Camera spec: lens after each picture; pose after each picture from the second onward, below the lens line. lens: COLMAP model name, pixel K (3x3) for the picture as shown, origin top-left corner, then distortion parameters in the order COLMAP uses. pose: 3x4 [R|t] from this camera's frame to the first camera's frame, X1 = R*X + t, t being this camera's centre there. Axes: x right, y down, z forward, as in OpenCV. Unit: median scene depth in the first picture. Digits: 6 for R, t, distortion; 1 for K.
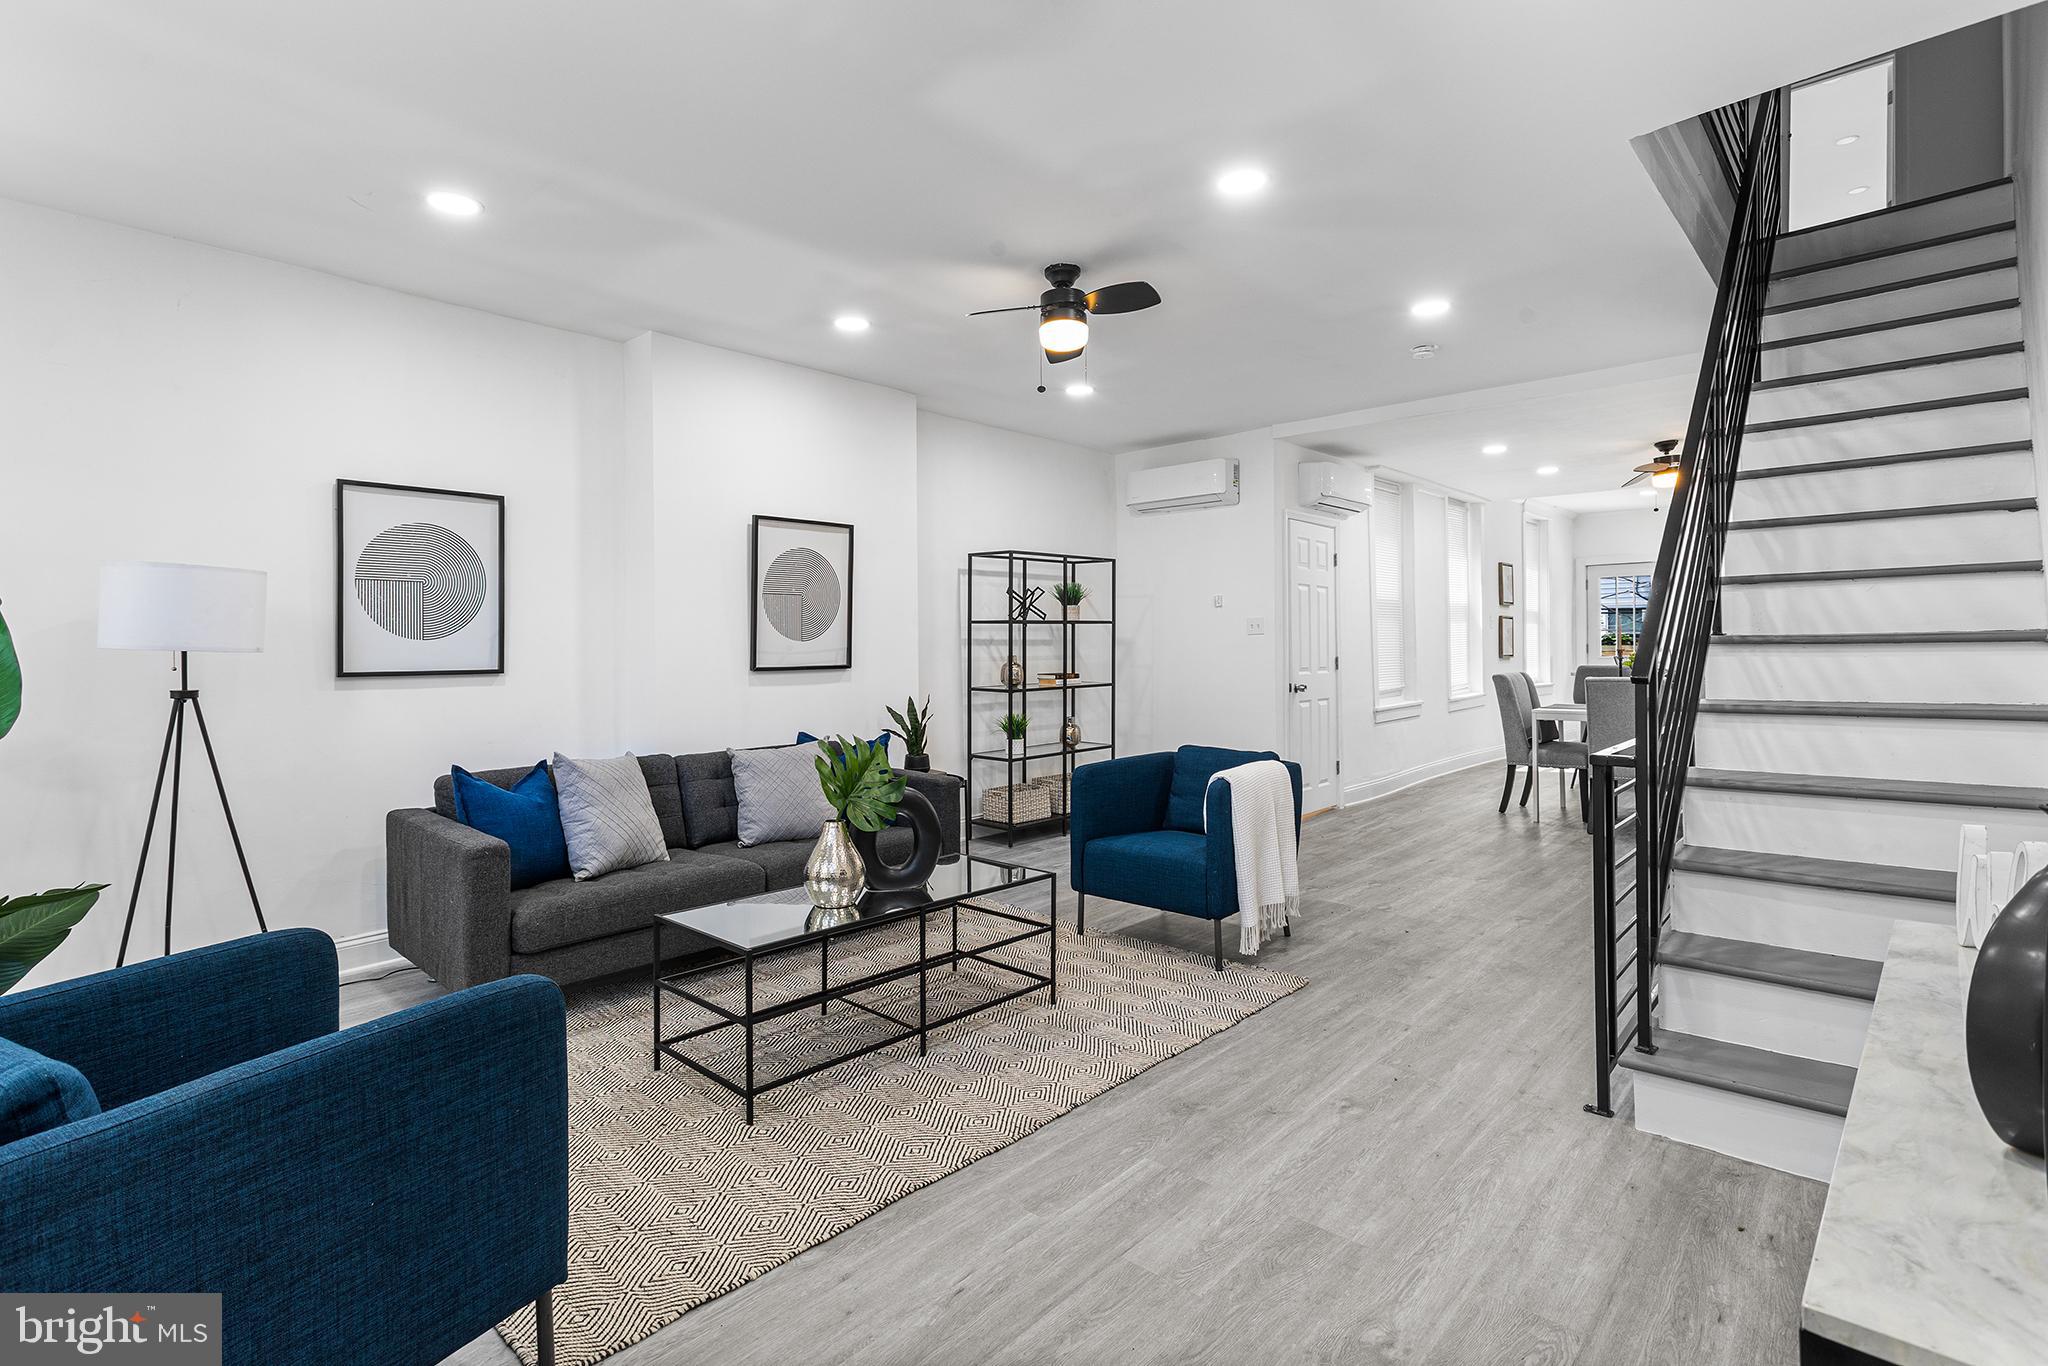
lens RADIAL K [[973.1, 0, 1017.0], [0, 973.1, 654.7], [0, 0, 1]] dist [0.020781, 0.000170]
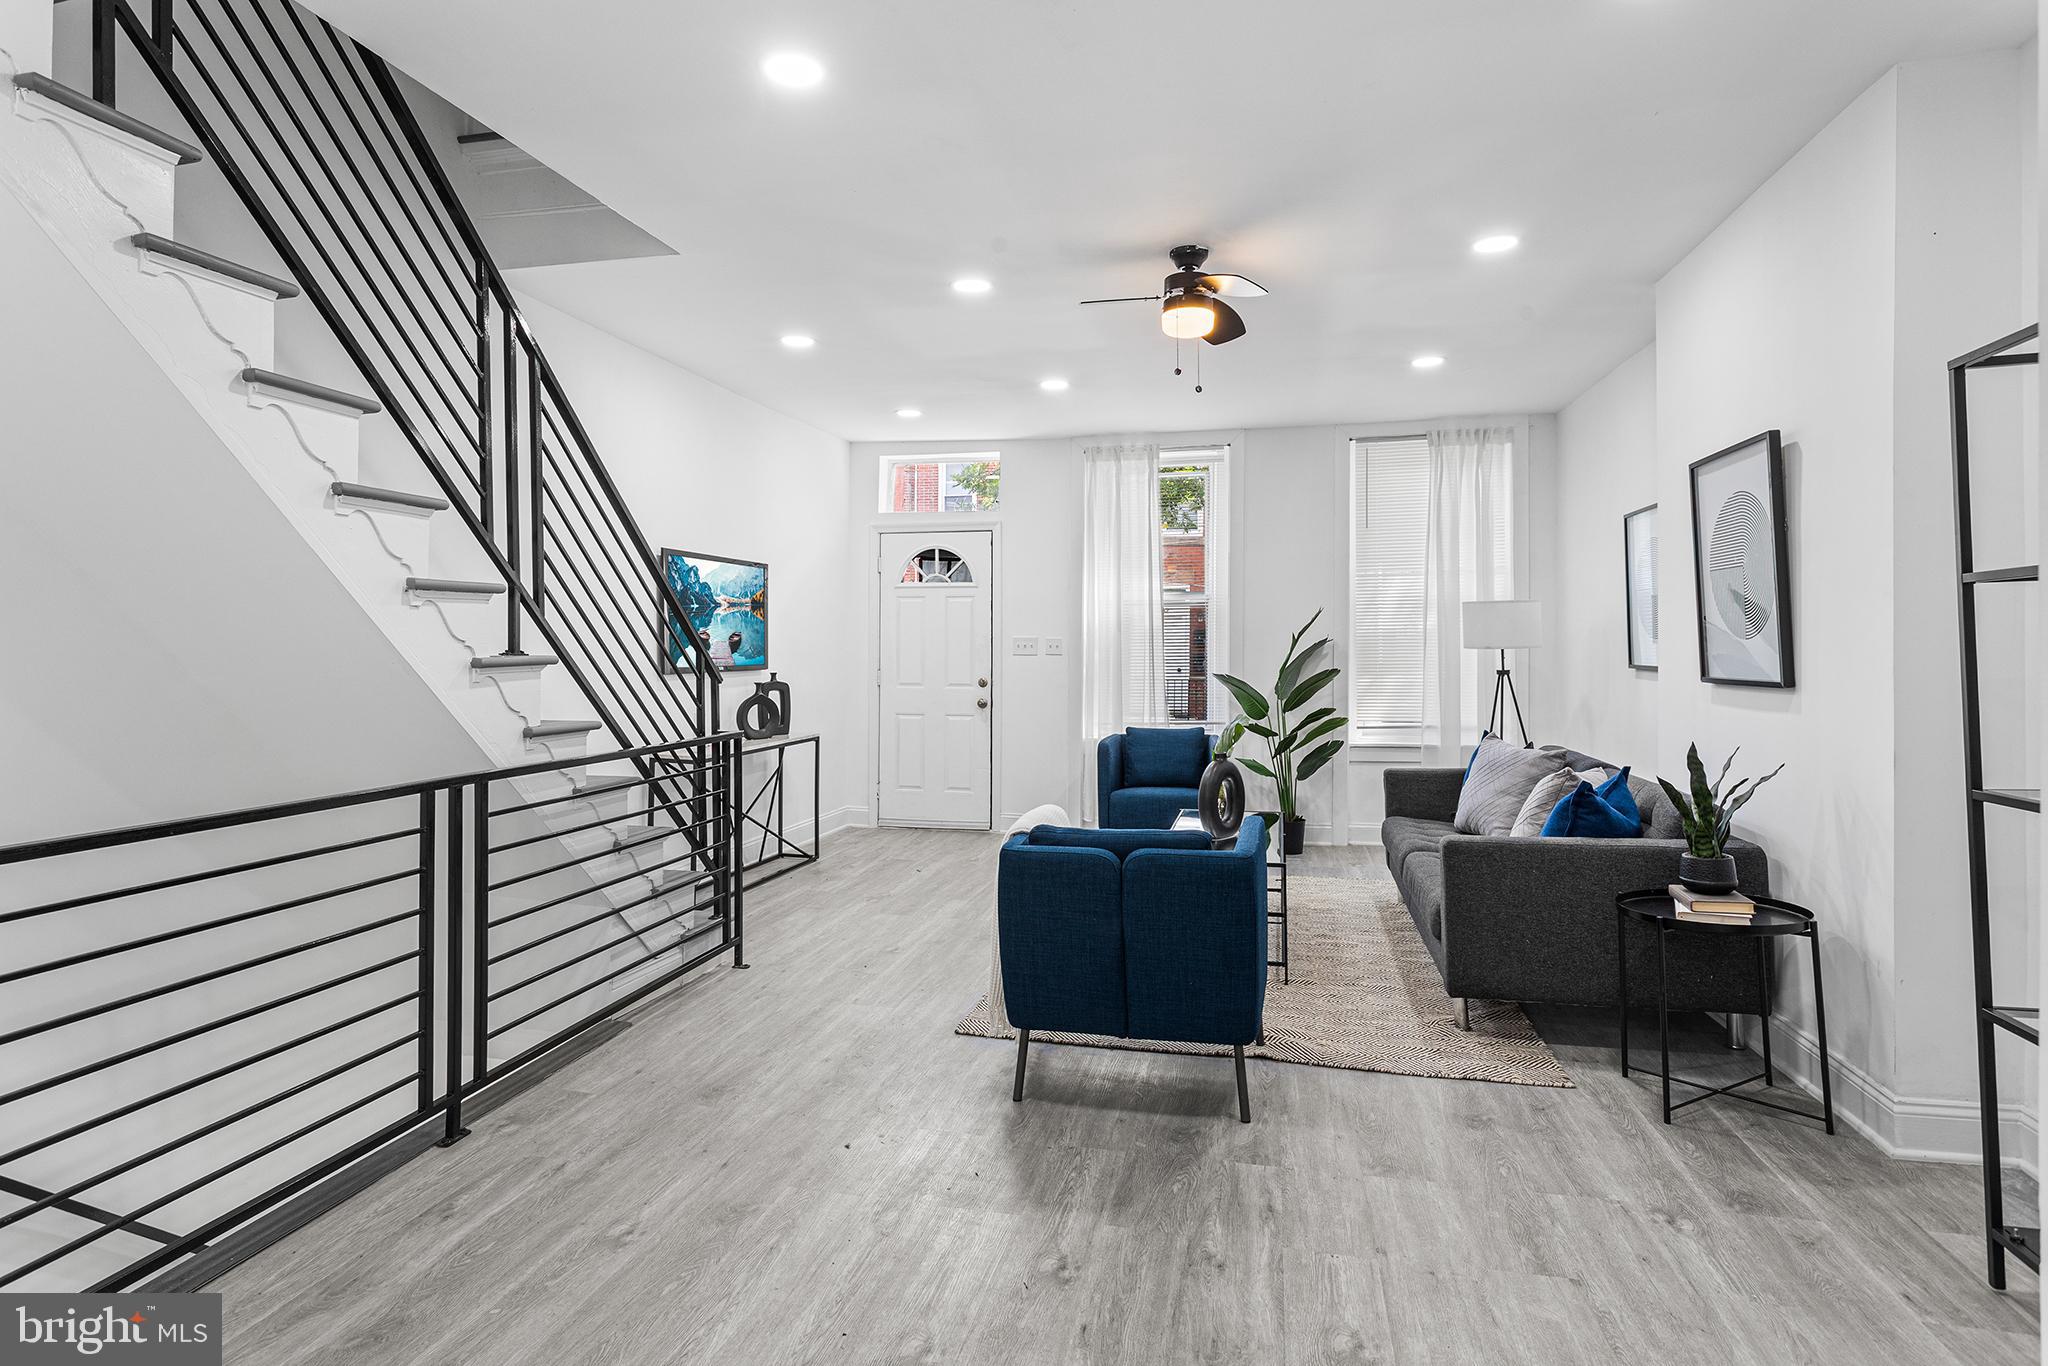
lens RADIAL K [[1074.0, 0, 999.6], [0, 1074.0, 642.3], [0, 0, 1]] dist [-0.001991, 0.000173]
pose [[-0.878076, 0.009859, -0.478419, 0.366377], [0.007760, 0.999950, 0.006363, -0.013955], [0.478458, 0.001875, -0.878109, 0.943608]]
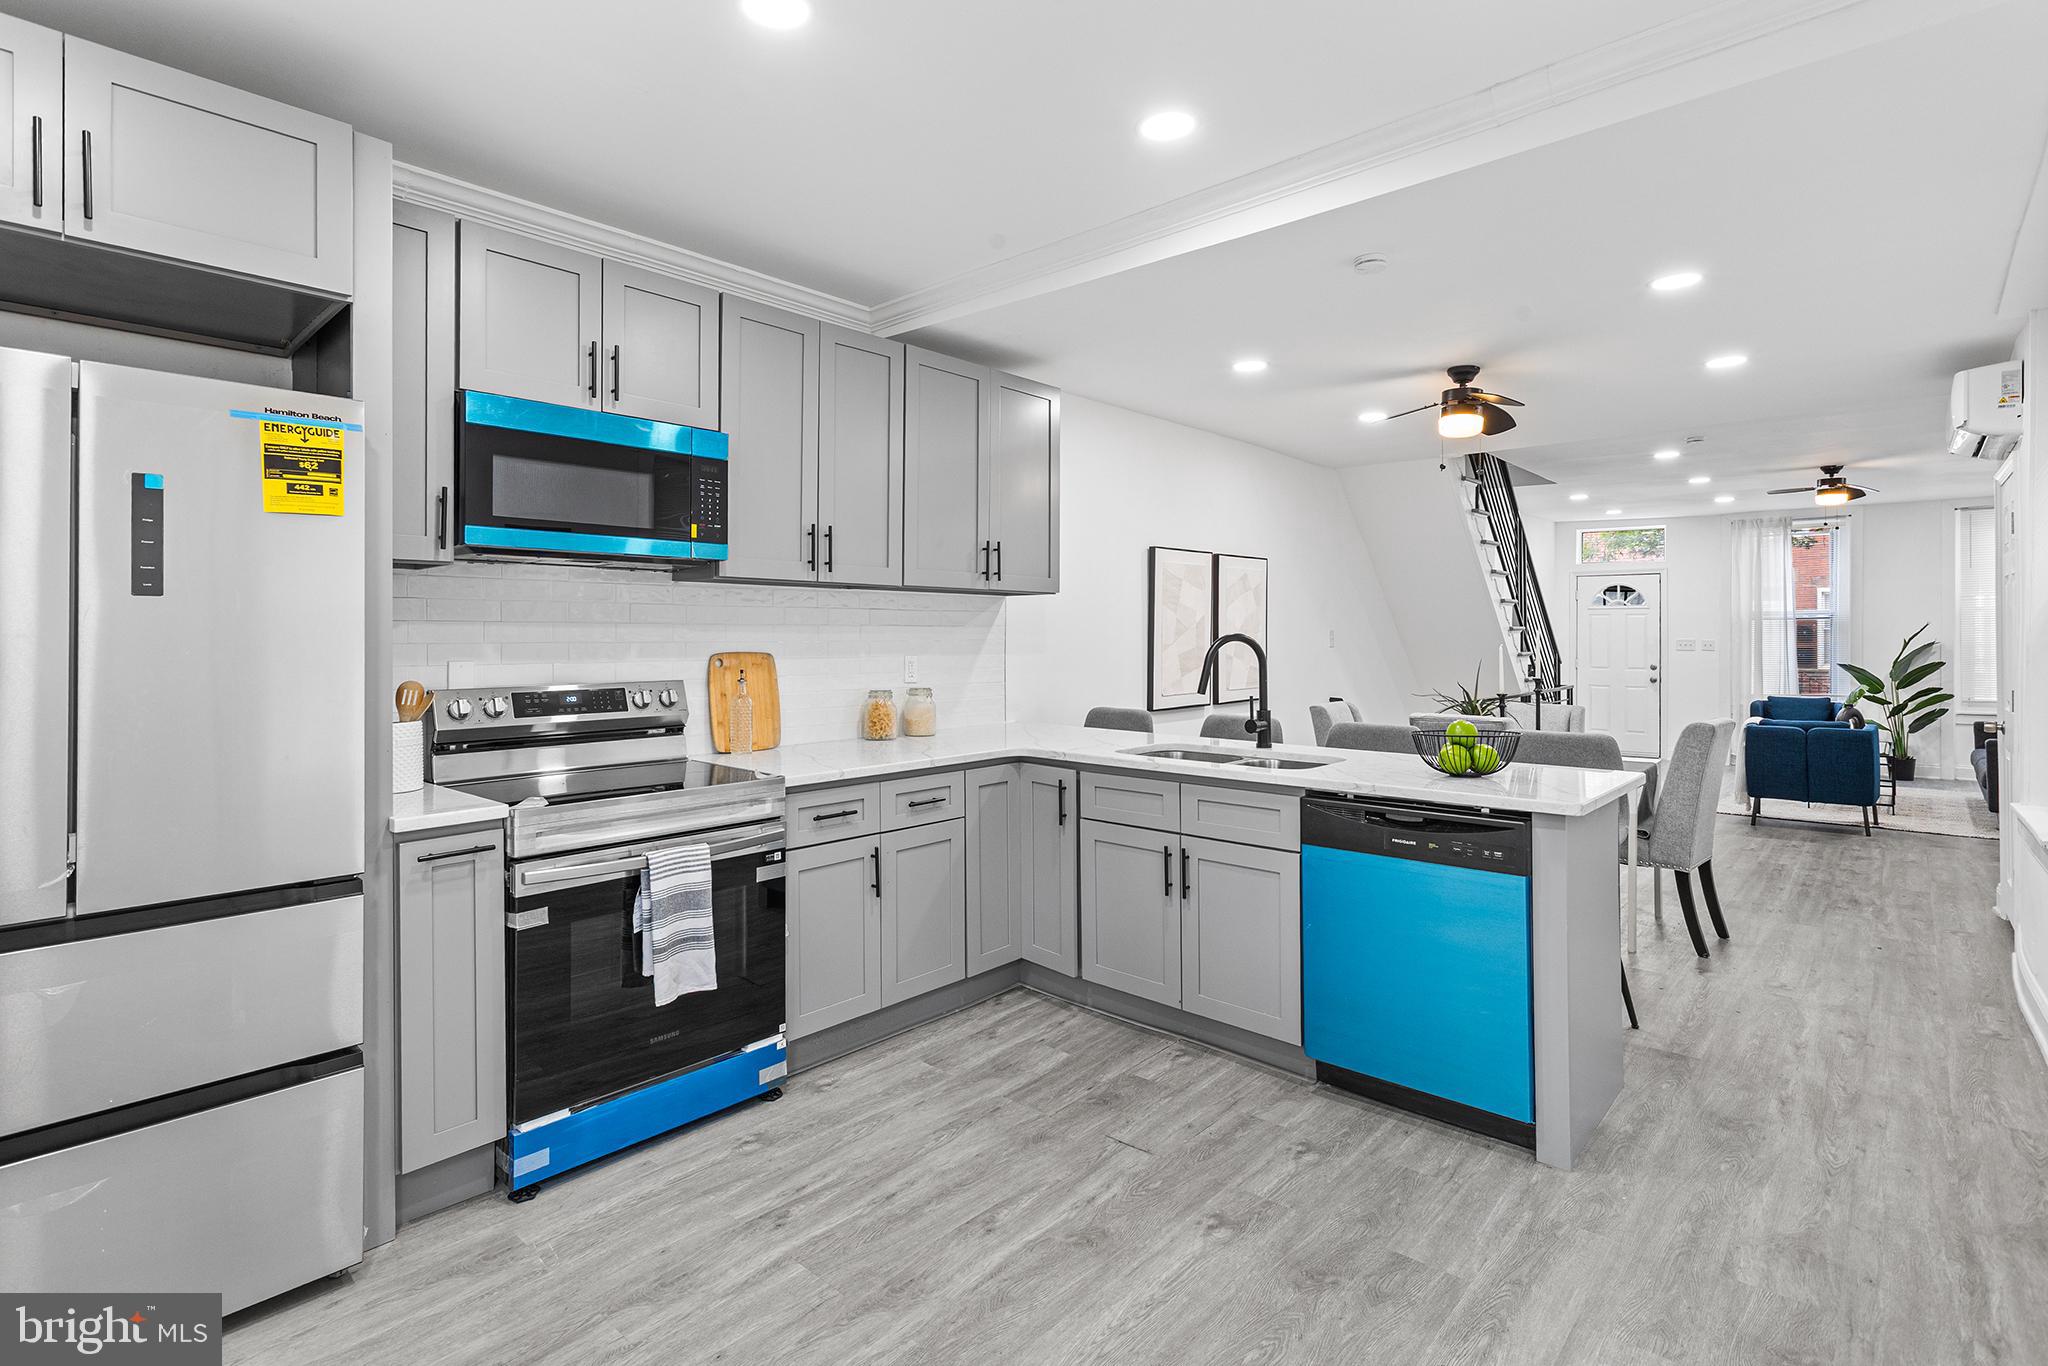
lens RADIAL K [[977.6, 0, 989.0], [0, 977.6, 630.2], [0, 0, 1]] dist [-0.000117, -0.000796]
pose [[-0.999931, 0.011405, 0.002703, 0.928110], [0.011409, 0.999934, 0.001325, -0.040796], [-0.002688, 0.001356, -0.999995, 1.568181]]
